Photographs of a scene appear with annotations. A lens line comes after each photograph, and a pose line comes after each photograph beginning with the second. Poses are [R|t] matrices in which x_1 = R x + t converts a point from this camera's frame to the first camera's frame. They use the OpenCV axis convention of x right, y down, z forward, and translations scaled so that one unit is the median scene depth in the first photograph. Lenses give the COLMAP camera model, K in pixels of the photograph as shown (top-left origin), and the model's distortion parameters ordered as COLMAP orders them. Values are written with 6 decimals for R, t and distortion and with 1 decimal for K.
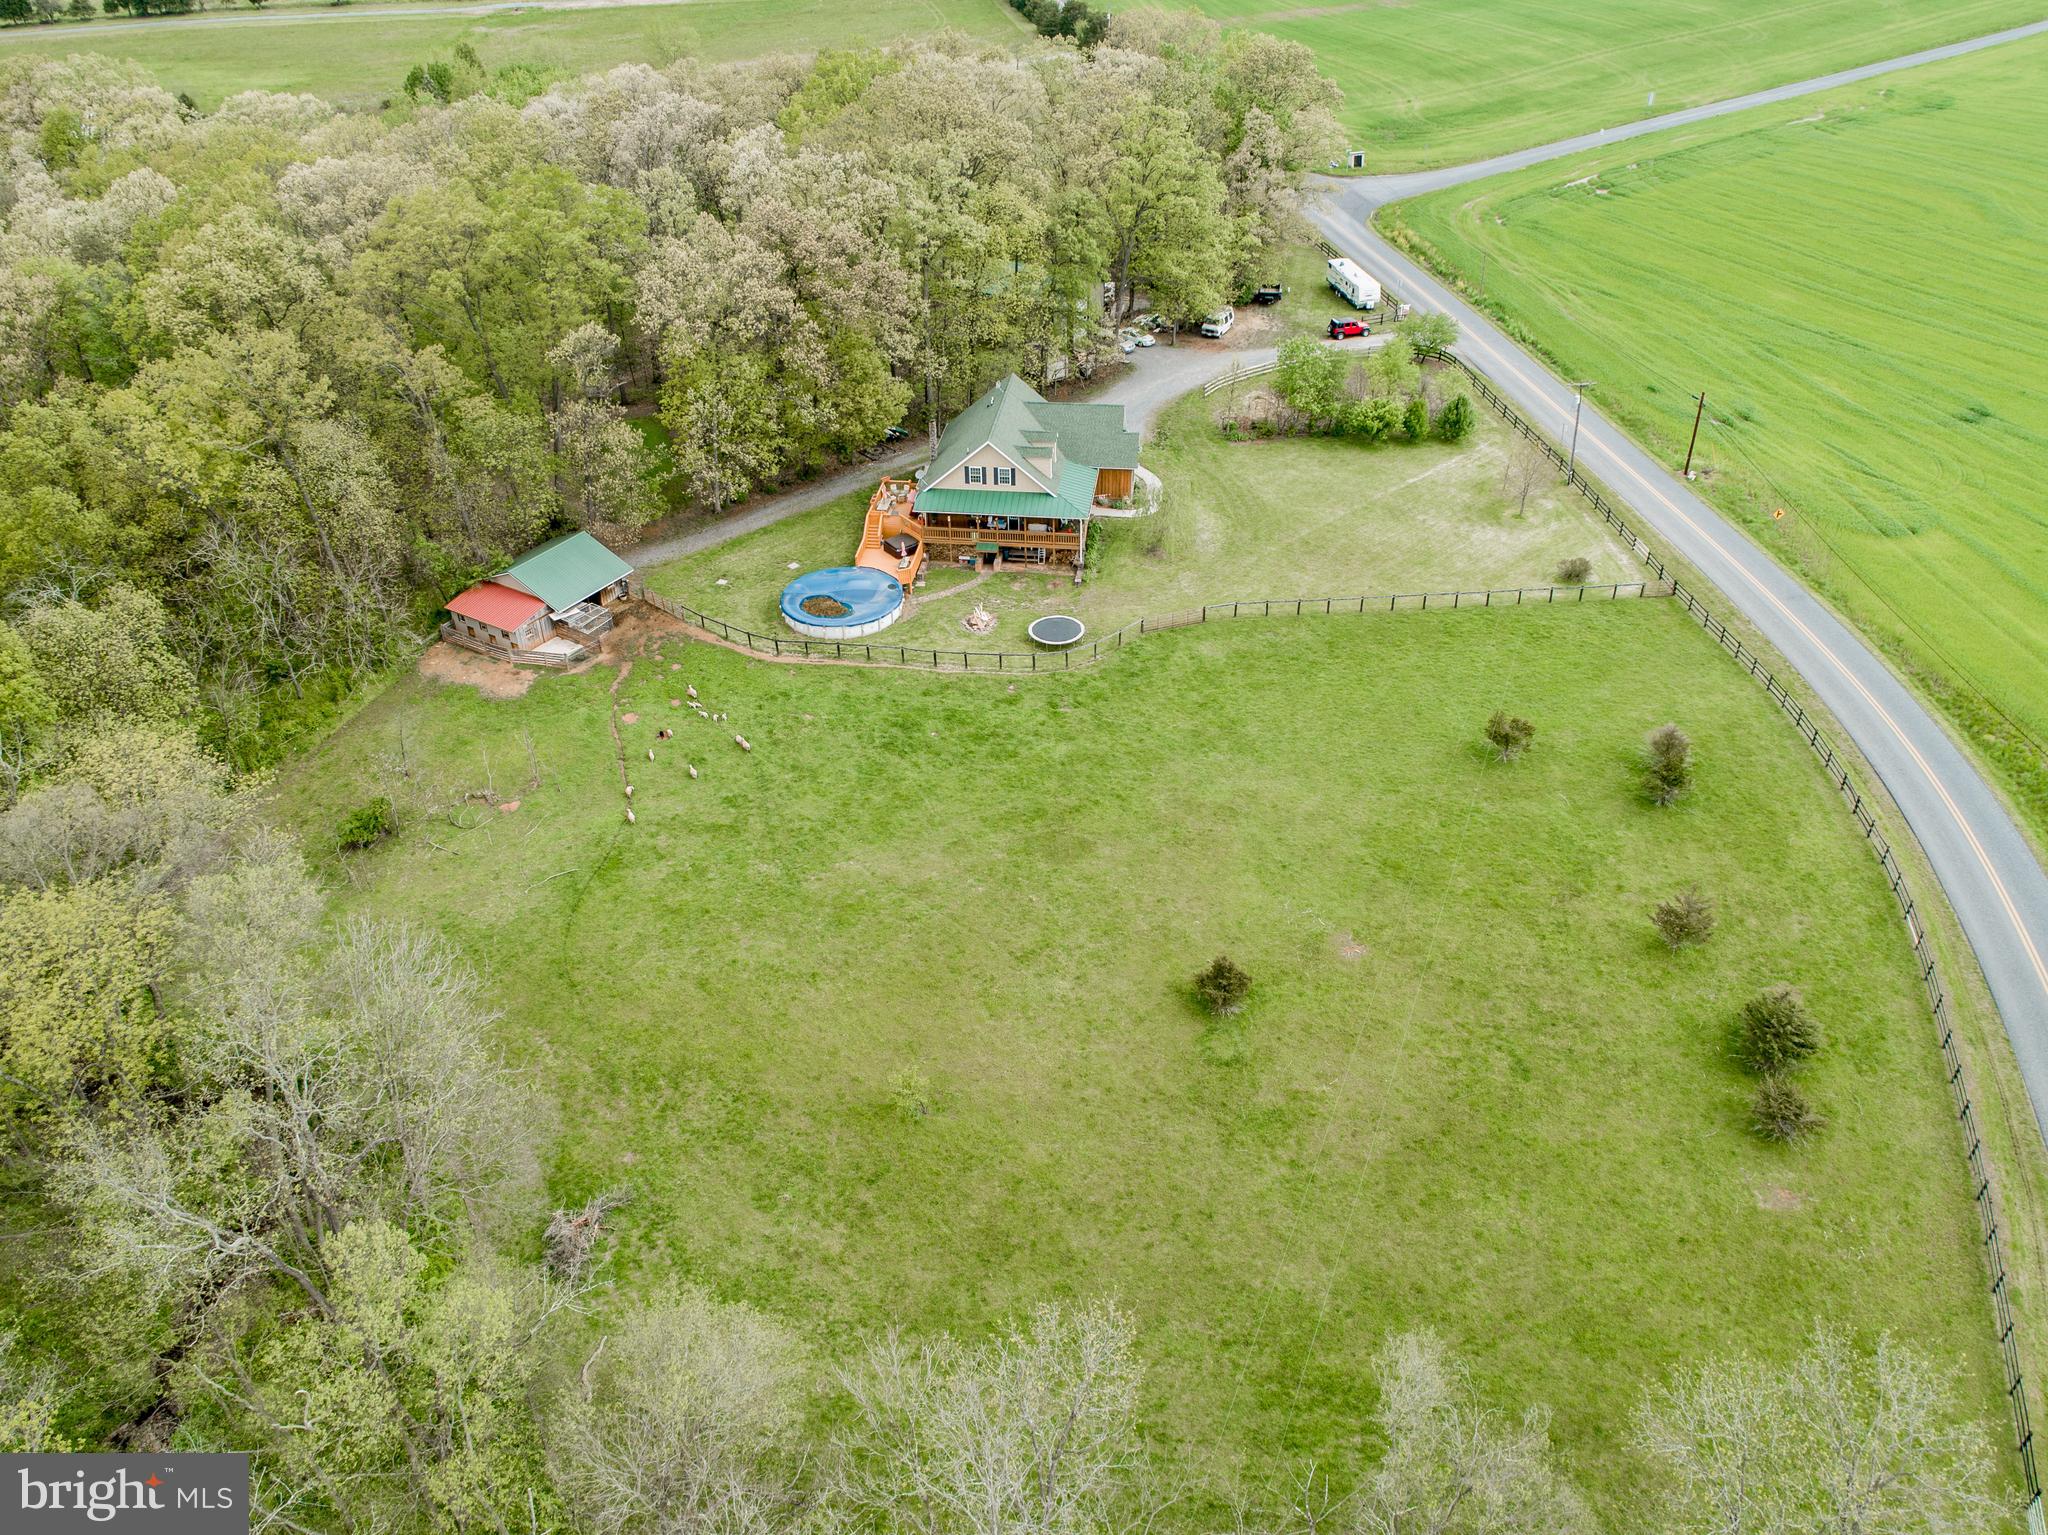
lens RADIAL K [[1568.8, 0, 1024.0], [0, 1568.8, 767.5], [0, 0, 1]] dist [-0.006975, -0.002368]
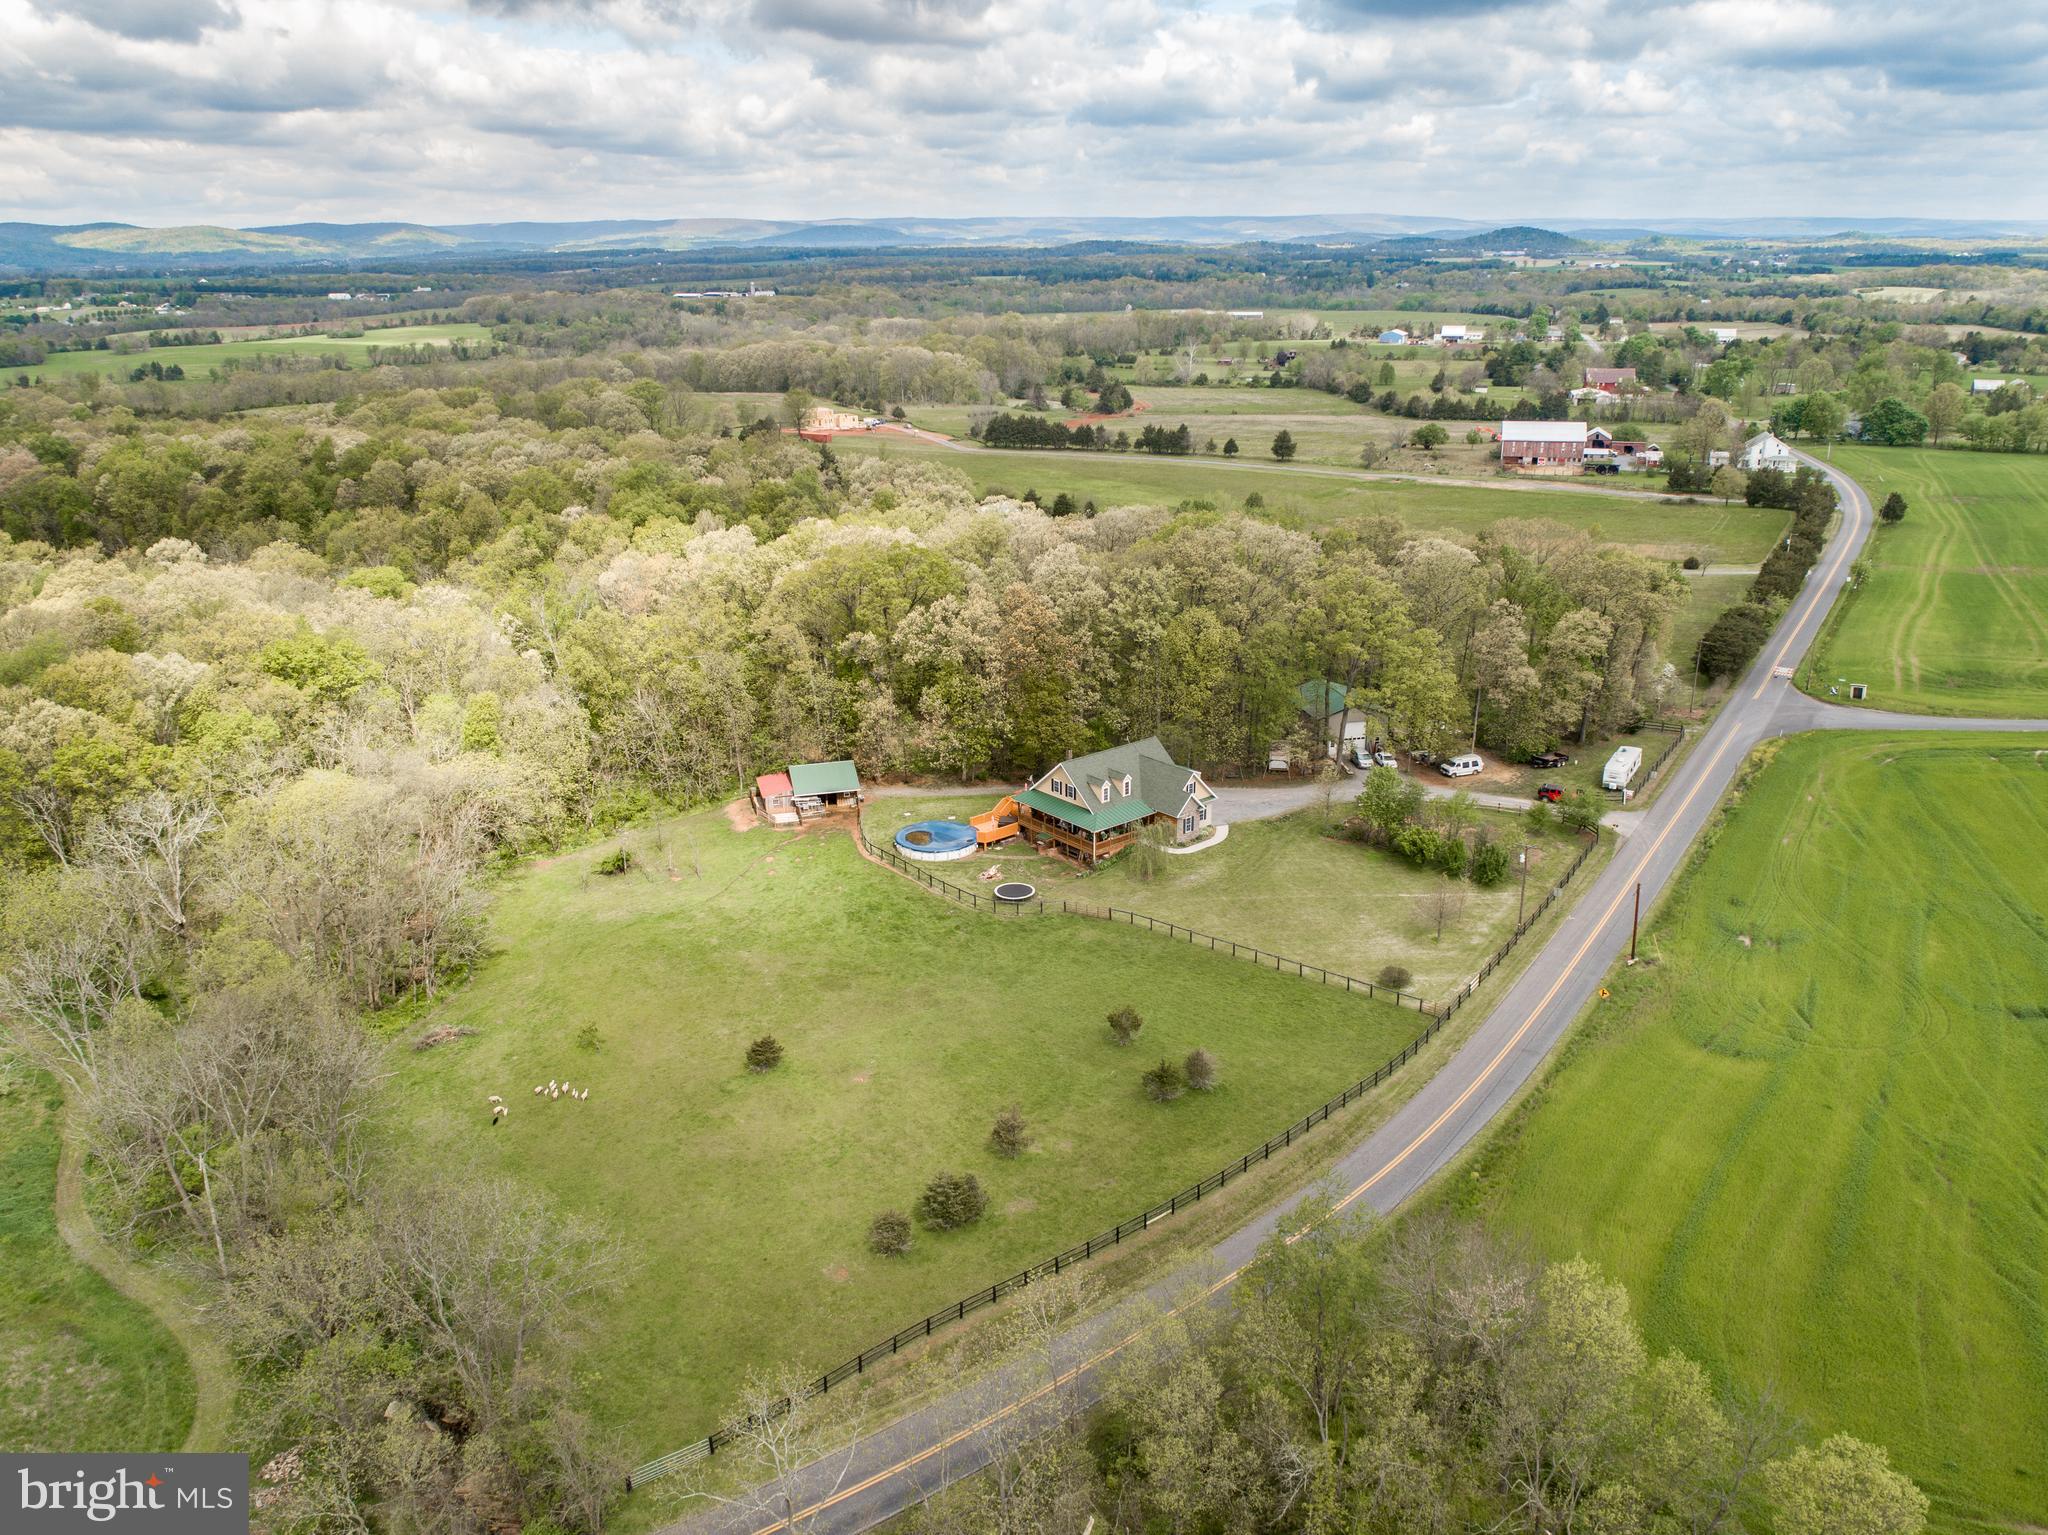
lens RADIAL K [[1570.4, 0, 1024.0], [0, 1570.4, 767.5], [0, 0, 1]] dist [0.050577, 0.000805]
pose [[0.738112, 0.224783, -0.636131, 0.884508], [-0.387230, 0.913249, -0.126604, -0.013782], [0.552488, 0.339777, 0.761123, -0.095582]]
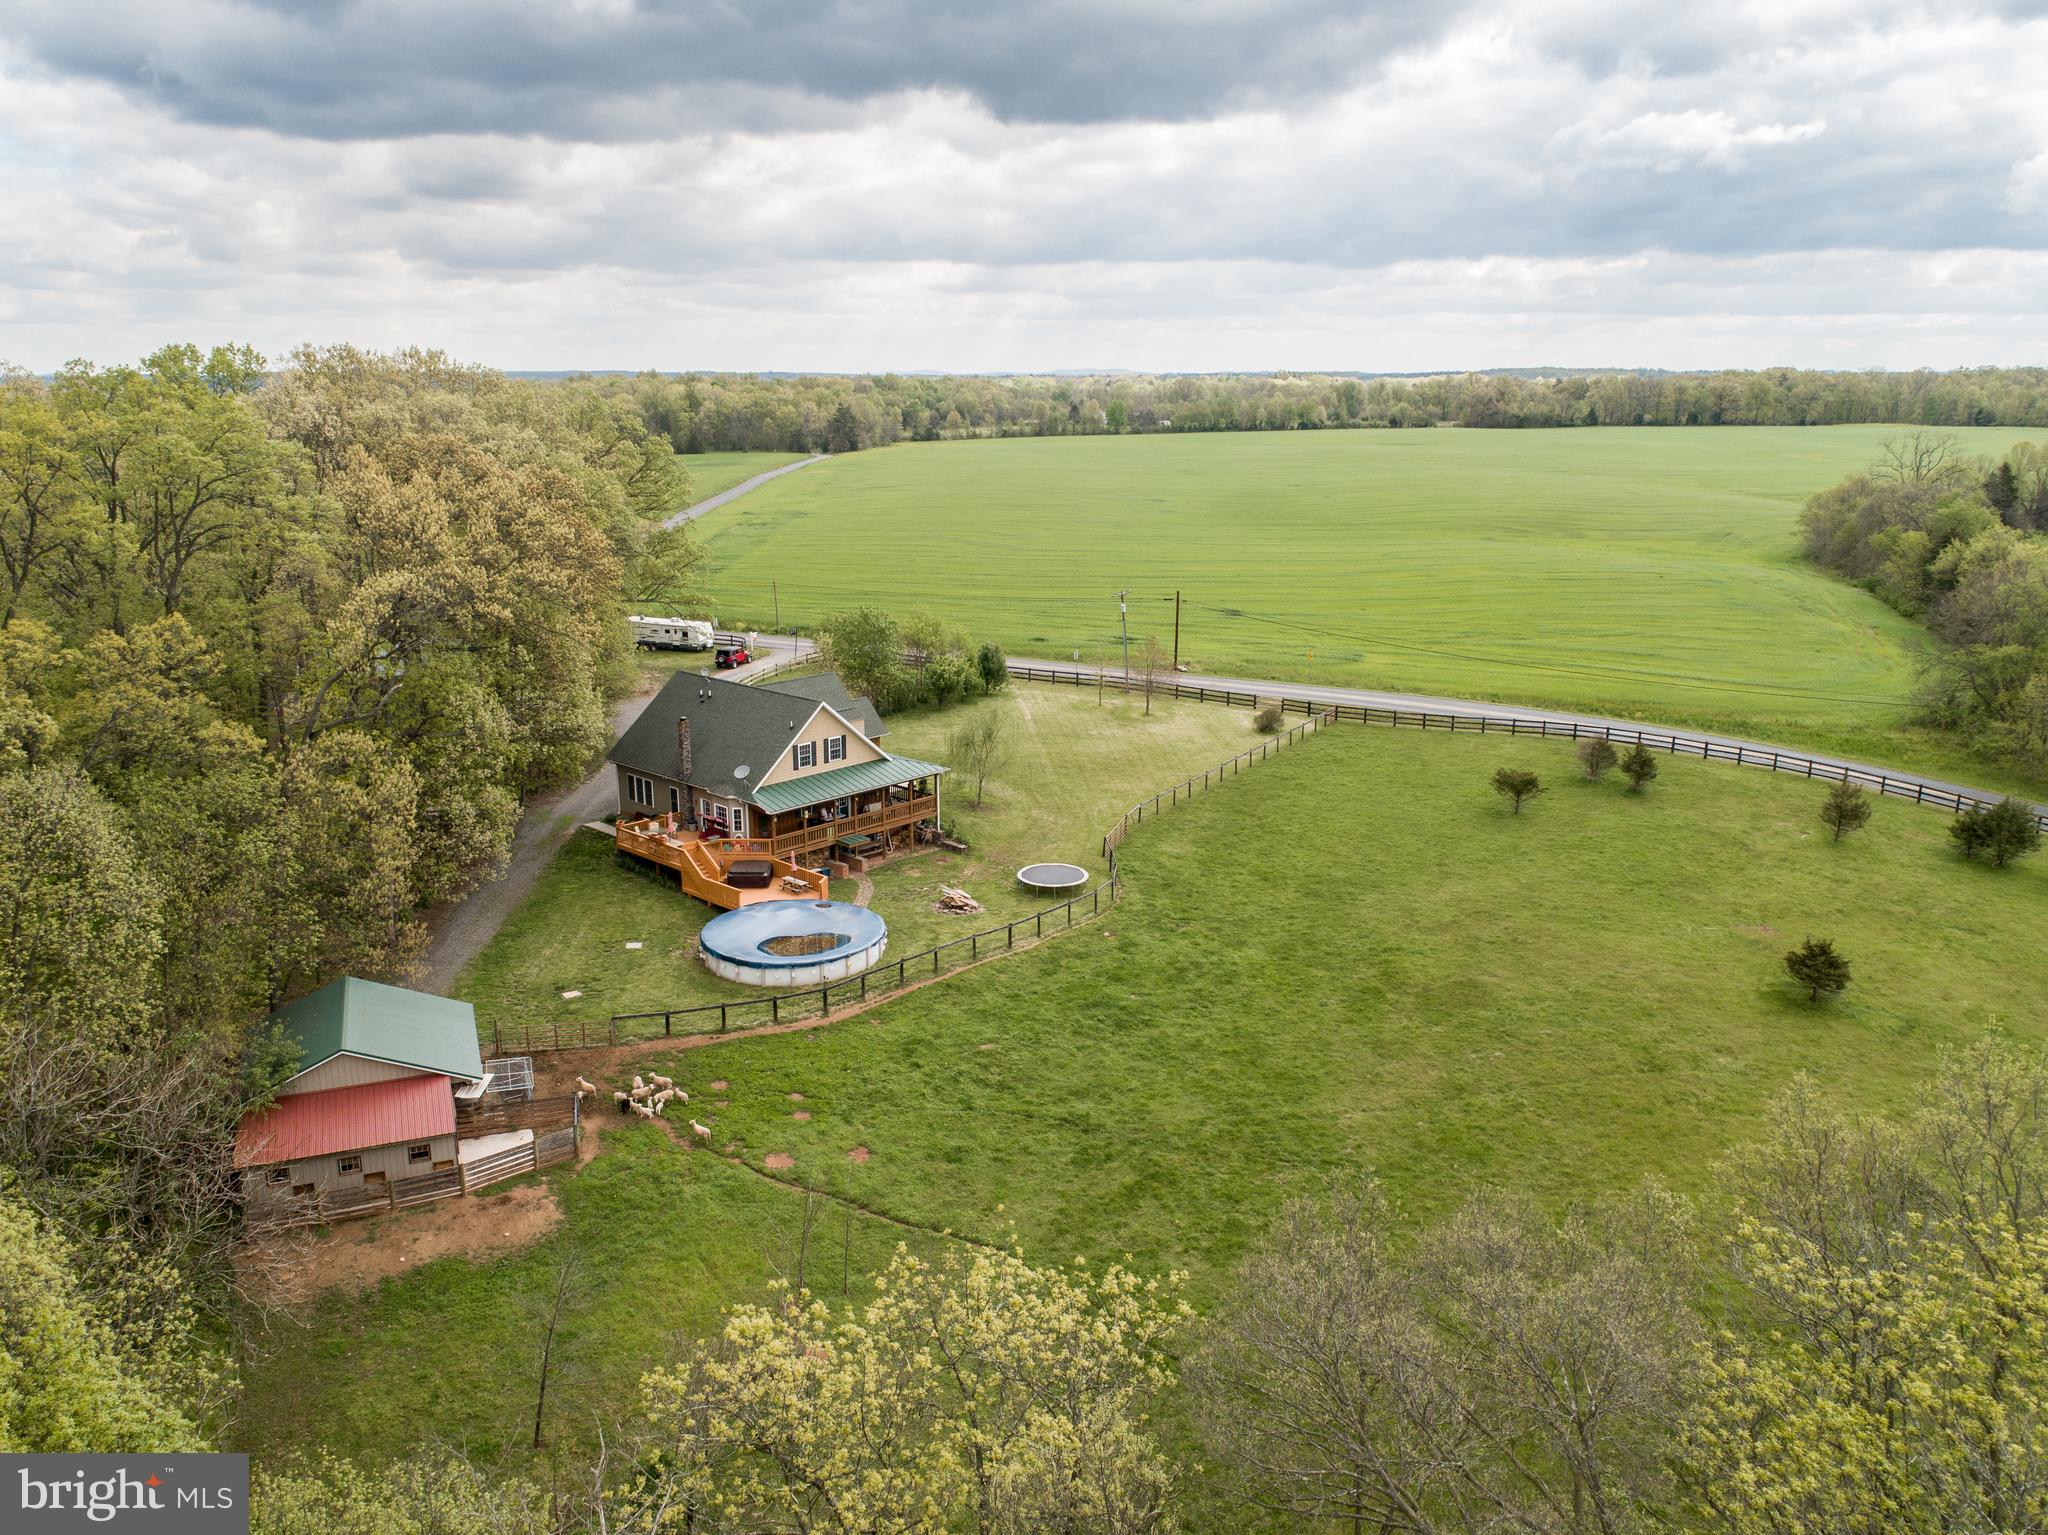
lens RADIAL K [[1528.1, 0, 1024.0], [0, 1528.1, 767.5], [0, 0, 1]] dist [-0.005407, -0.001571]
pose [[0.584089, -0.187113, 0.789828, -0.576176], [0.455636, 0.880877, -0.128266, -0.043093], [-0.671741, 0.434792, 0.599766, 0.525293]]
